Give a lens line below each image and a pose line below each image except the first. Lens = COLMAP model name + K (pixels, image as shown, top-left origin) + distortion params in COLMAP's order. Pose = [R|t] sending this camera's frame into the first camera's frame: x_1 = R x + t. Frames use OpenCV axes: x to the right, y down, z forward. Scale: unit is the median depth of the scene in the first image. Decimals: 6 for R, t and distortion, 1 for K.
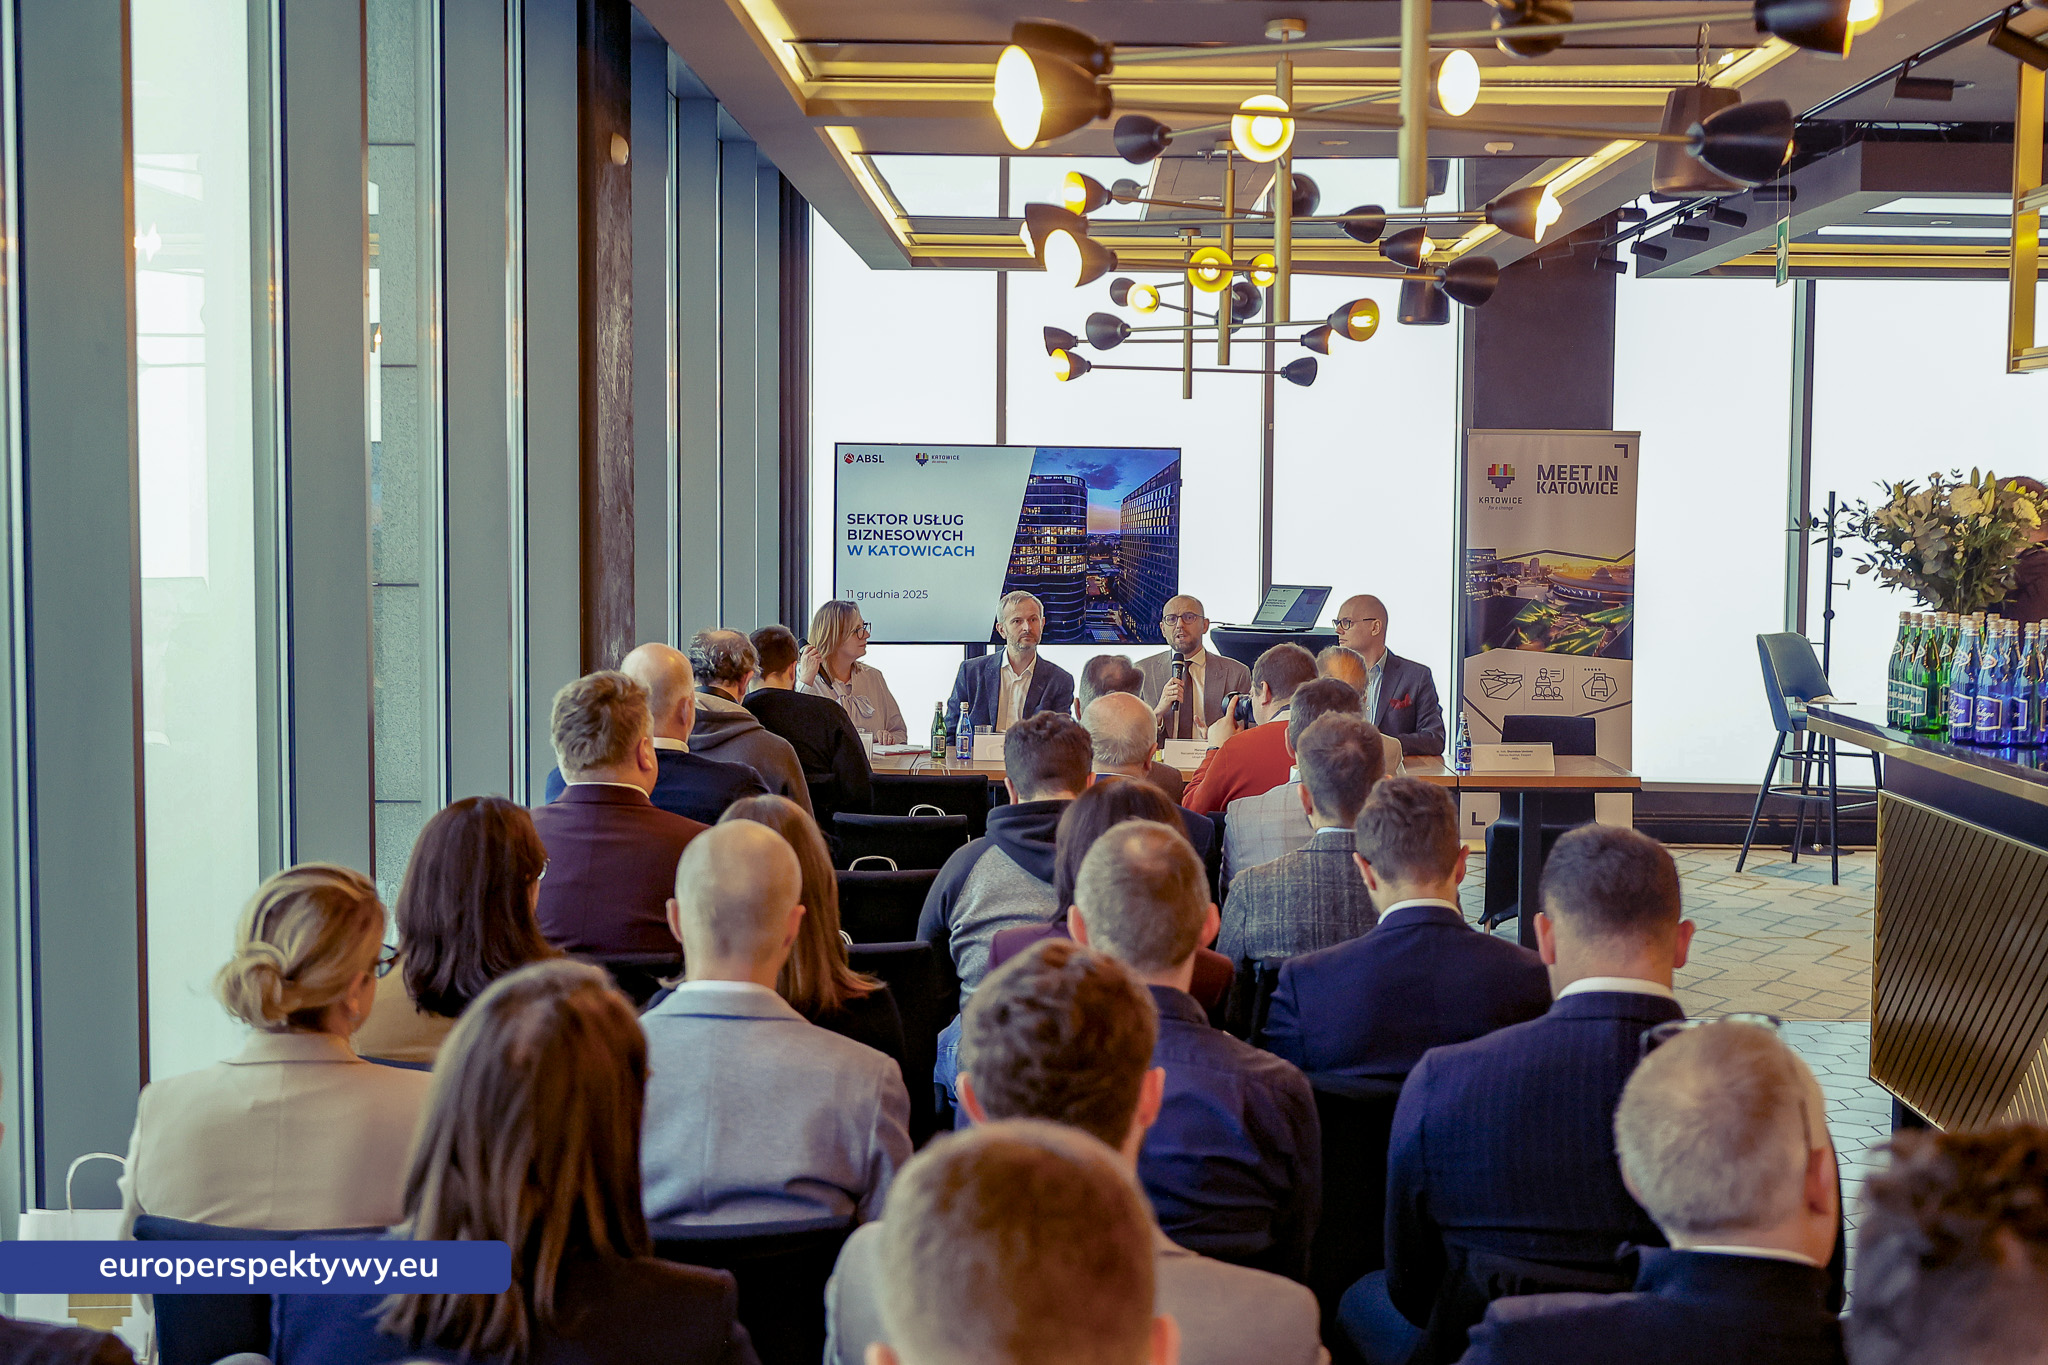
lens RADIAL K [[2523.8, 0, 1024.0], [0, 2523.8, 682.5], [0, 0, 1]] dist [0.017964, -0.191564]
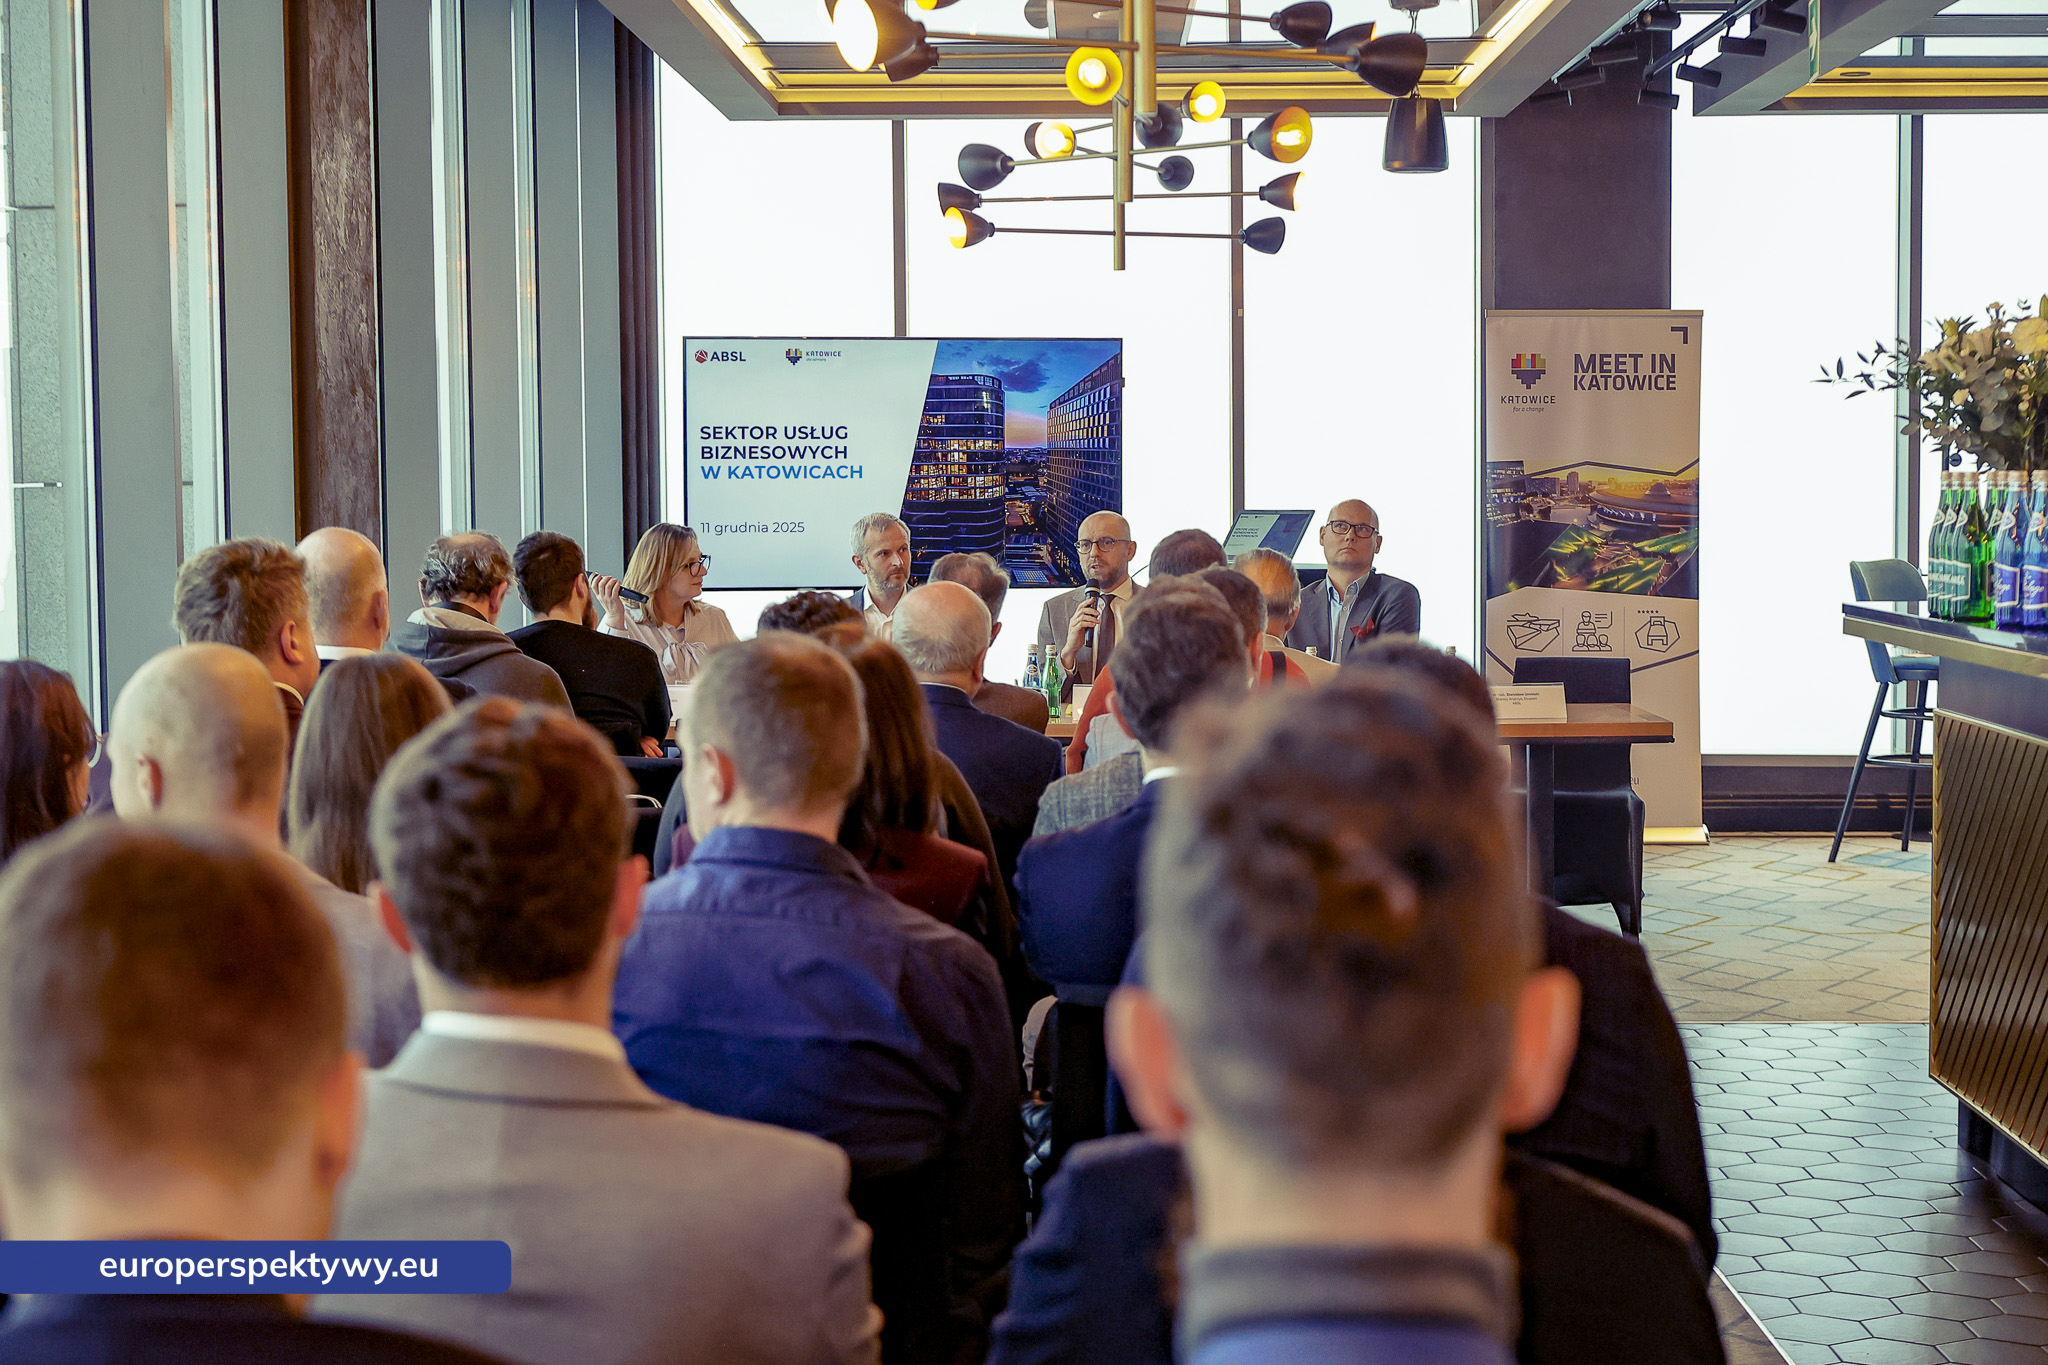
lens RADIAL K [[3173.8, 0, 1024.0], [0, 3173.8, 682.5], [0, 0, 1]] dist [-0.013154, 0.063925]
pose [[0.999891, -0.014779, 0.000029, 0.029906], [0.014779, 0.999883, -0.003824, 0.018511], [0.000027, 0.003824, 0.999993, 0.004934]]
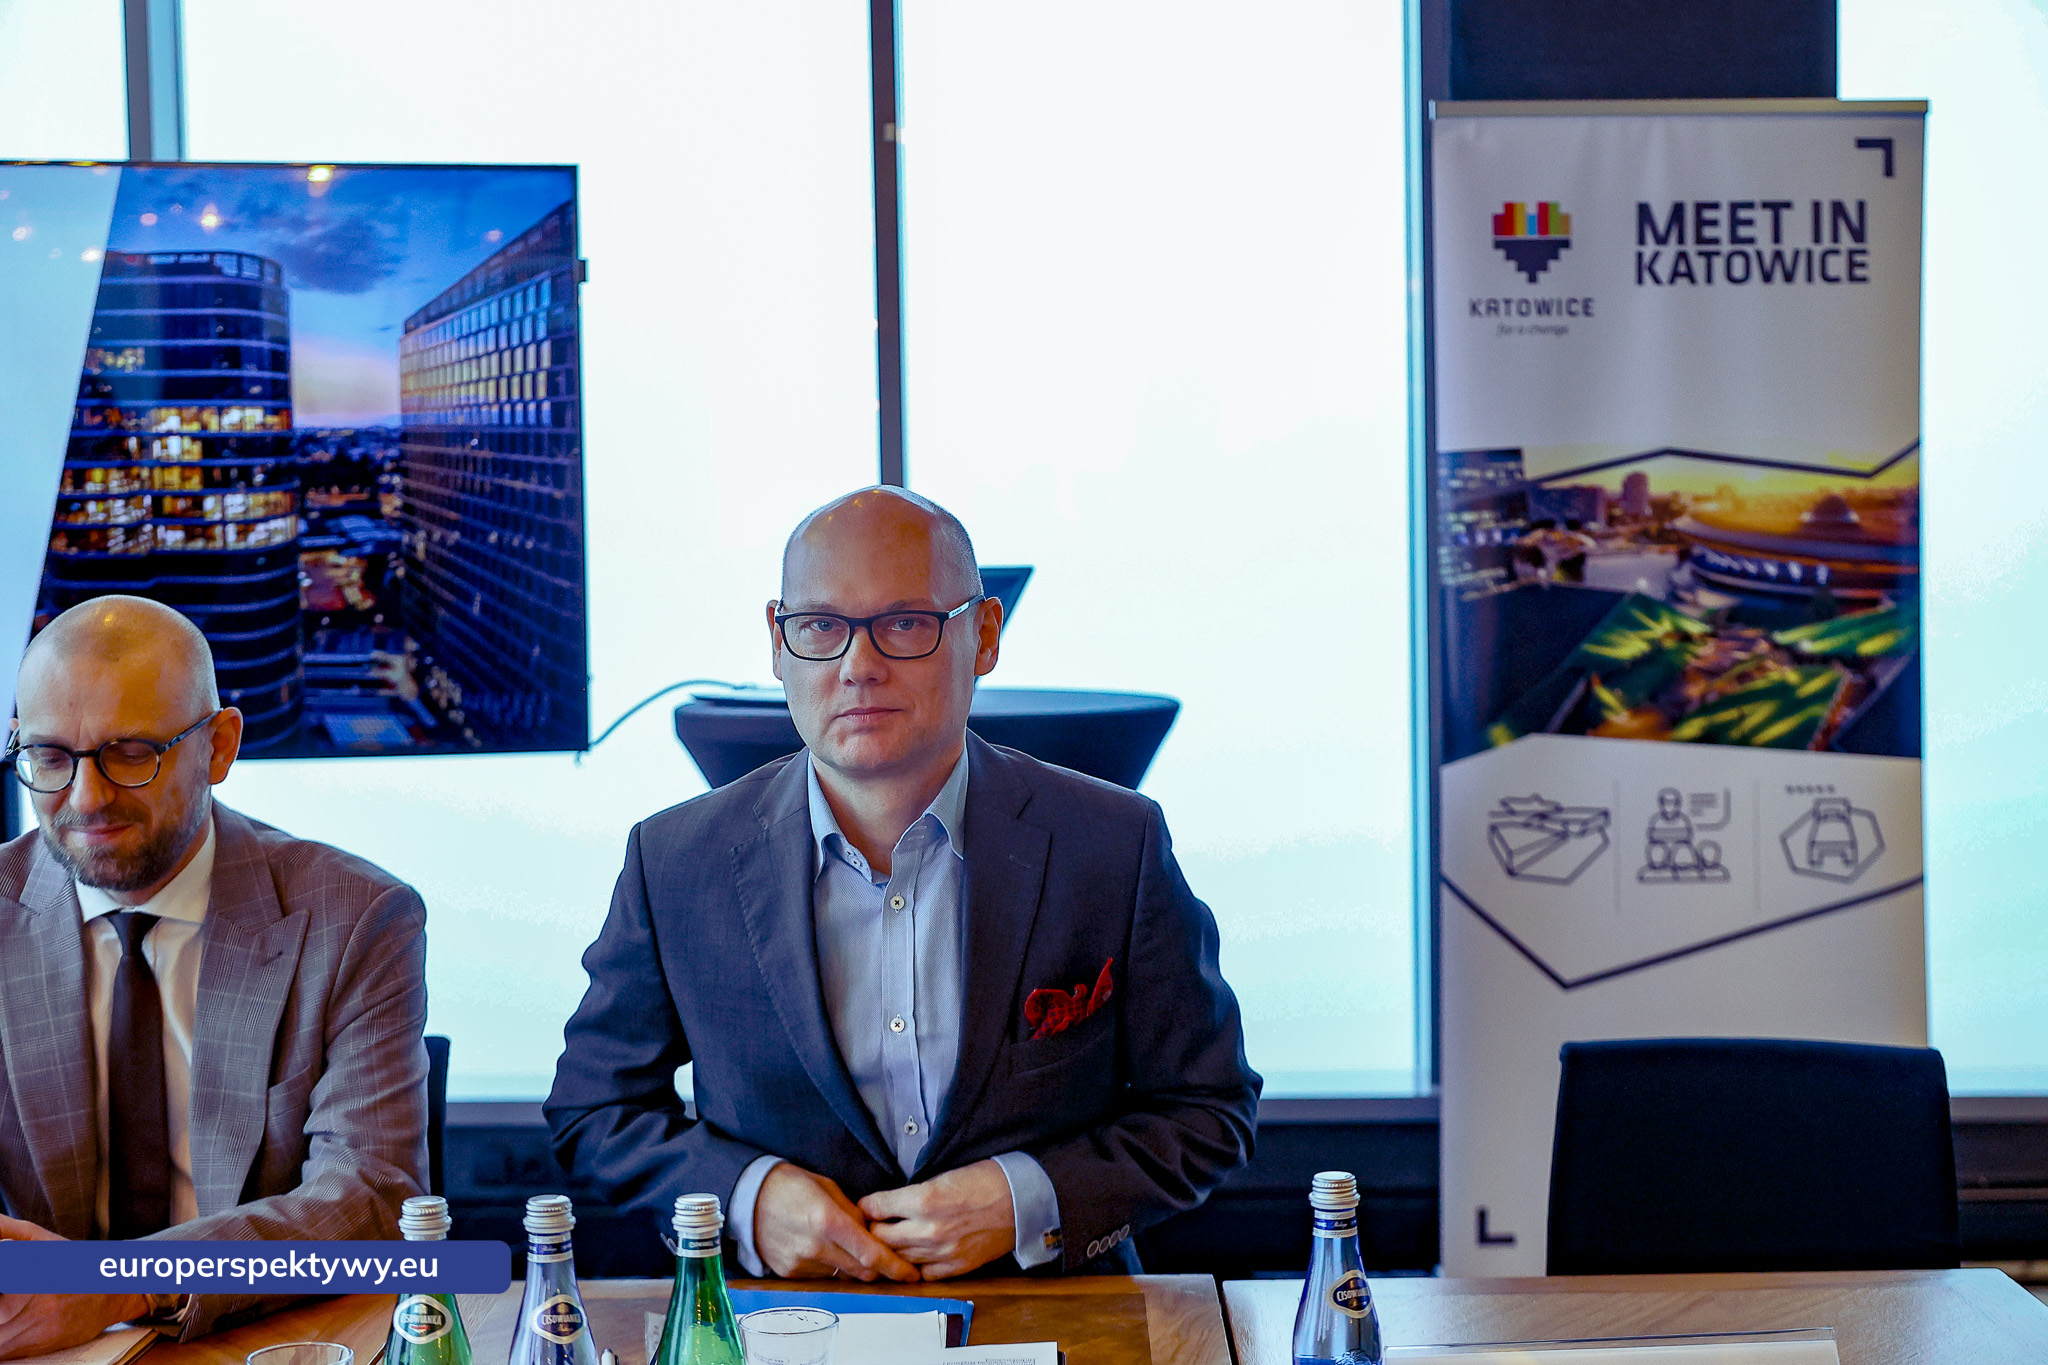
lens RADIAL K [[2856.6, 0, 1024.0], [0, 2856.6, 682.5], [0, 0, 1]] dist [-0.007655, 0.002223]
pose [[0.999590, -0.025874, 0.012282, 0.115834], [0.026074, 0.999525, -0.016450, -0.016646], [-0.011851, 0.016764, 0.999789, 0.625677]]
